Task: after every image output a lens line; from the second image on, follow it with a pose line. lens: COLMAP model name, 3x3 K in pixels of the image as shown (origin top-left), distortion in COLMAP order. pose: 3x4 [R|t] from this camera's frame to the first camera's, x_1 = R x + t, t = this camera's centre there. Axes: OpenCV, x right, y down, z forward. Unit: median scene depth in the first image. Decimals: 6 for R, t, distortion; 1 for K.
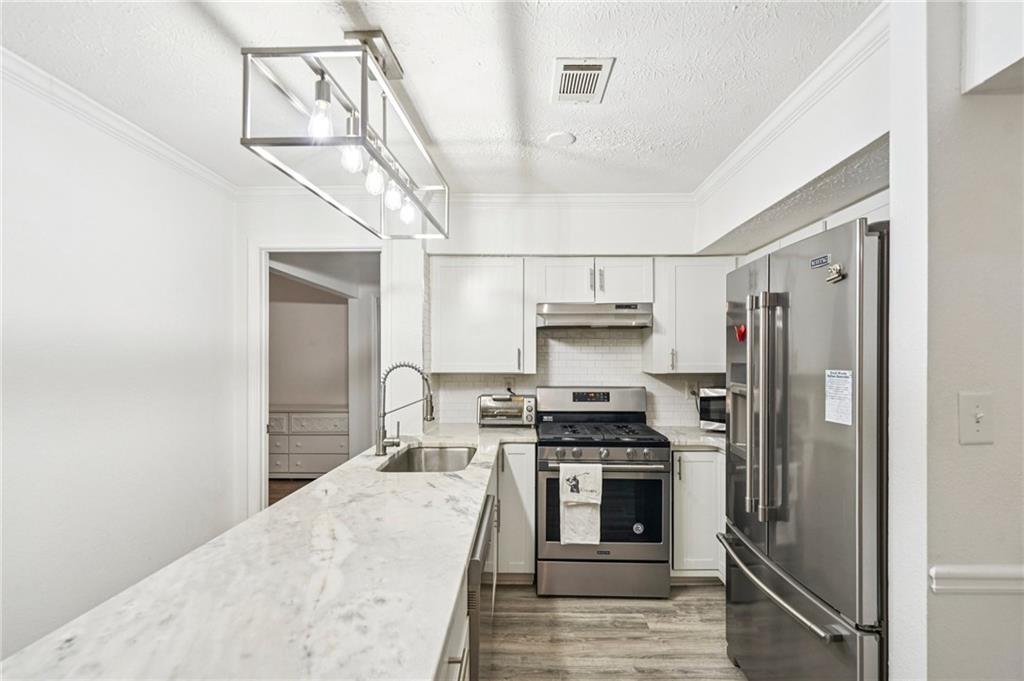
lens RADIAL K [[470.7, 0, 510.9], [0, 470.7, 350.2], [0, 0, 1]] dist [-0.000368, 0.000843]
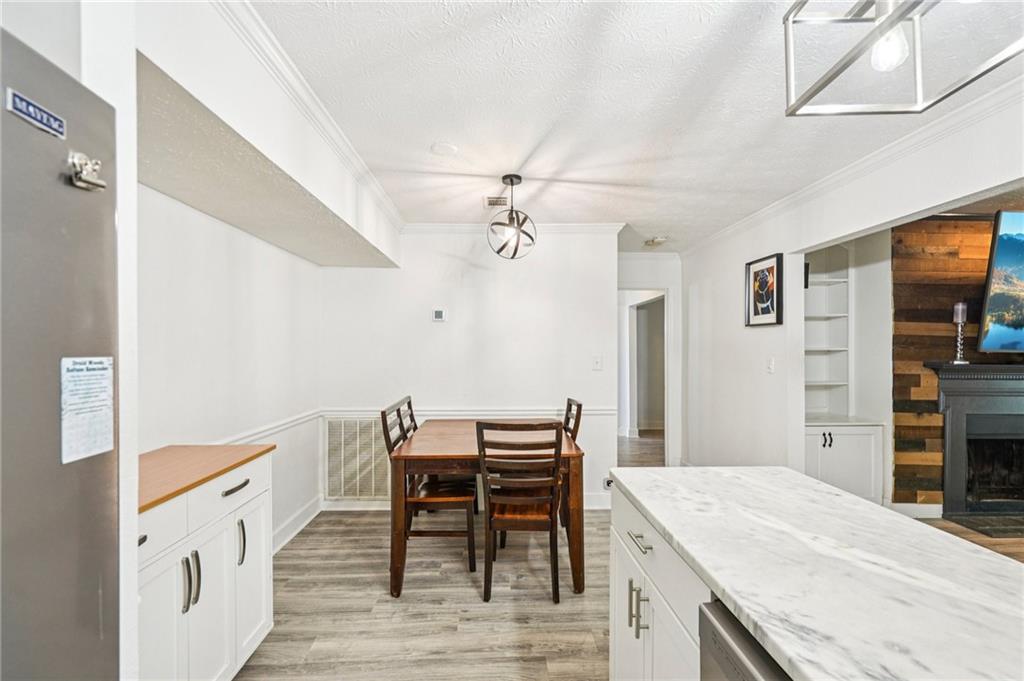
lens RADIAL K [[470.7, 0, 510.9], [0, 470.7, 350.2], [0, 0, 1]] dist [-0.000368, 0.000843]
pose [[-0.997966, 0.001963, -0.063725, 0.129863], [0.003039, 0.999854, -0.016804, 0.022935], [0.063683, -0.016963, -0.997826, 0.798540]]
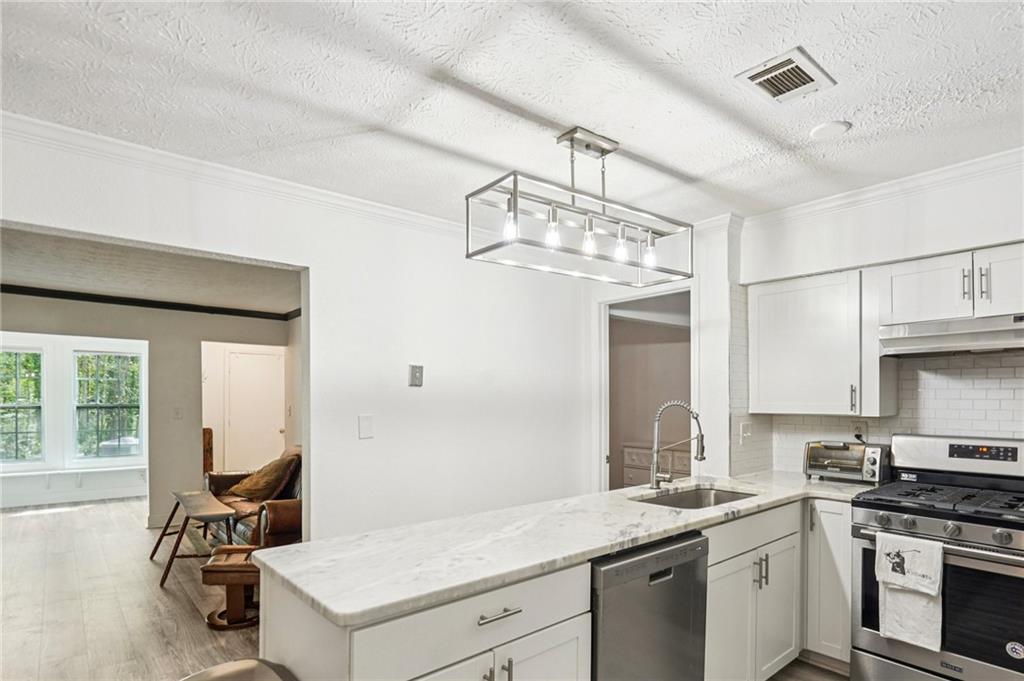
lens RADIAL K [[534.0, 0, 543.5], [0, 534.0, 391.9], [0, 0, 1]] dist [-0.002072, 0.001089]
pose [[0.687572, -0.011065, -0.726032, 0.369137], [0.015415, 0.999881, -0.000640, 0.001163], [0.725952, -0.010751, 0.687661, -0.007508]]
